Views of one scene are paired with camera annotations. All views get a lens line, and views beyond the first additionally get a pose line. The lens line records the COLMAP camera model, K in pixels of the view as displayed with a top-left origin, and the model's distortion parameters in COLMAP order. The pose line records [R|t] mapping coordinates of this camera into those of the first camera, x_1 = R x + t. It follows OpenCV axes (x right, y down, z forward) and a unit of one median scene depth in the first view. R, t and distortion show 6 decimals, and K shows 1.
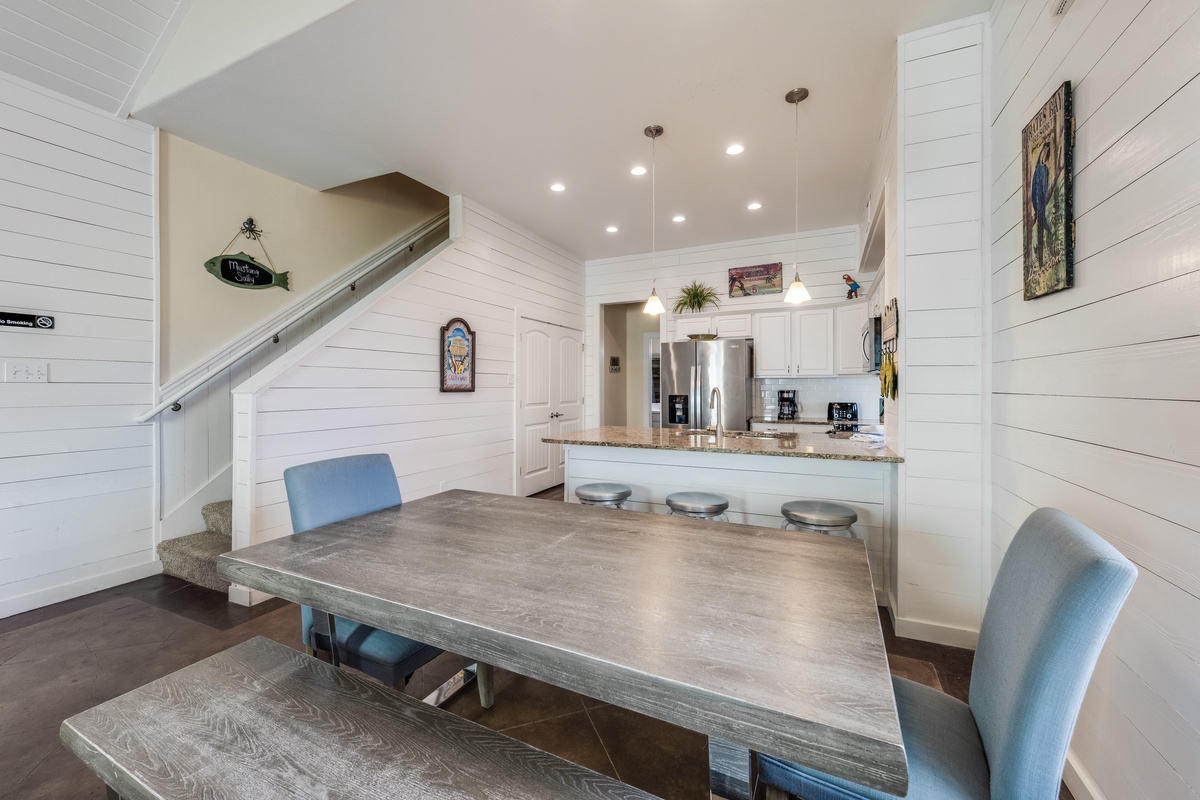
lens RADIAL K [[472.7, 0, 601.1], [0, 472.7, 390.3], [0, 0, 1]] dist [0.008043, -0.000359]
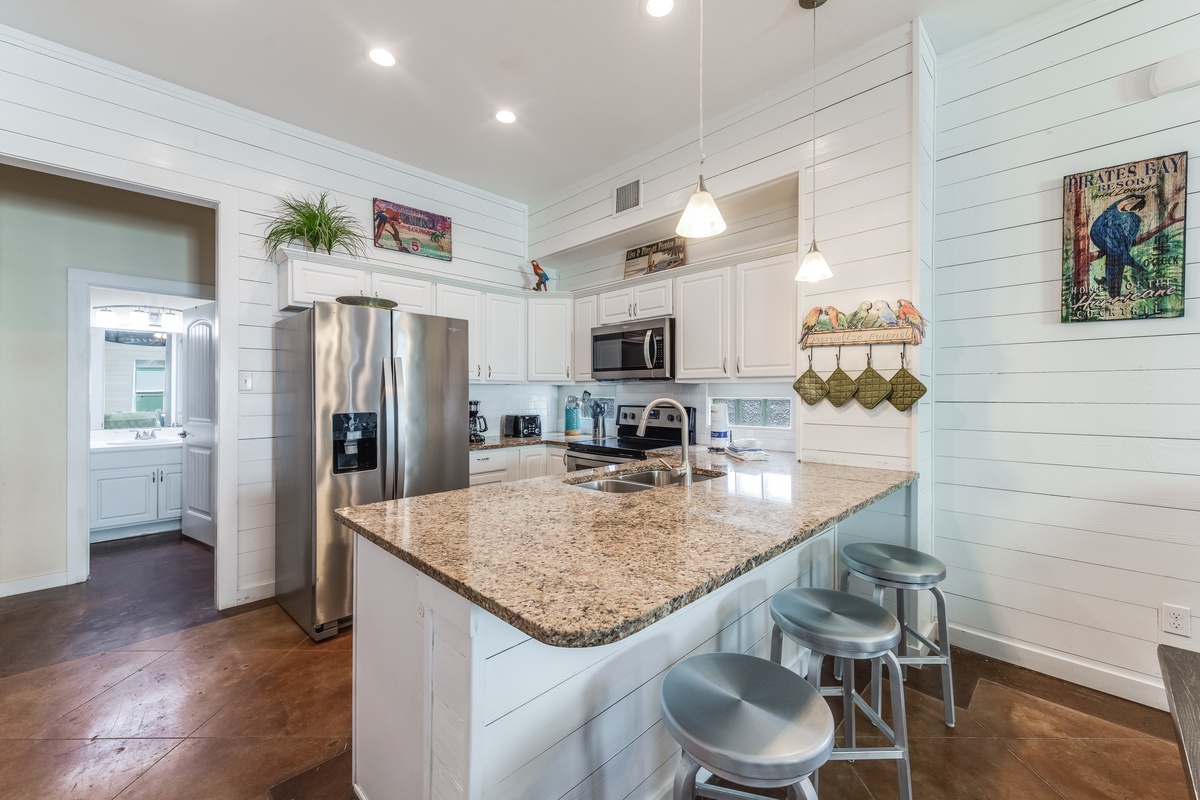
lens RADIAL K [[472.7, 0, 598.9], [0, 472.7, 396.7], [0, 0, 1]] dist [0.008043, -0.000359]
pose [[0.345431, -0.002920, 0.938439, -0.197292], [0.007576, 0.999971, 0.000322, -0.005136], [-0.938413, 0.006998, 0.345444, 0.545461]]
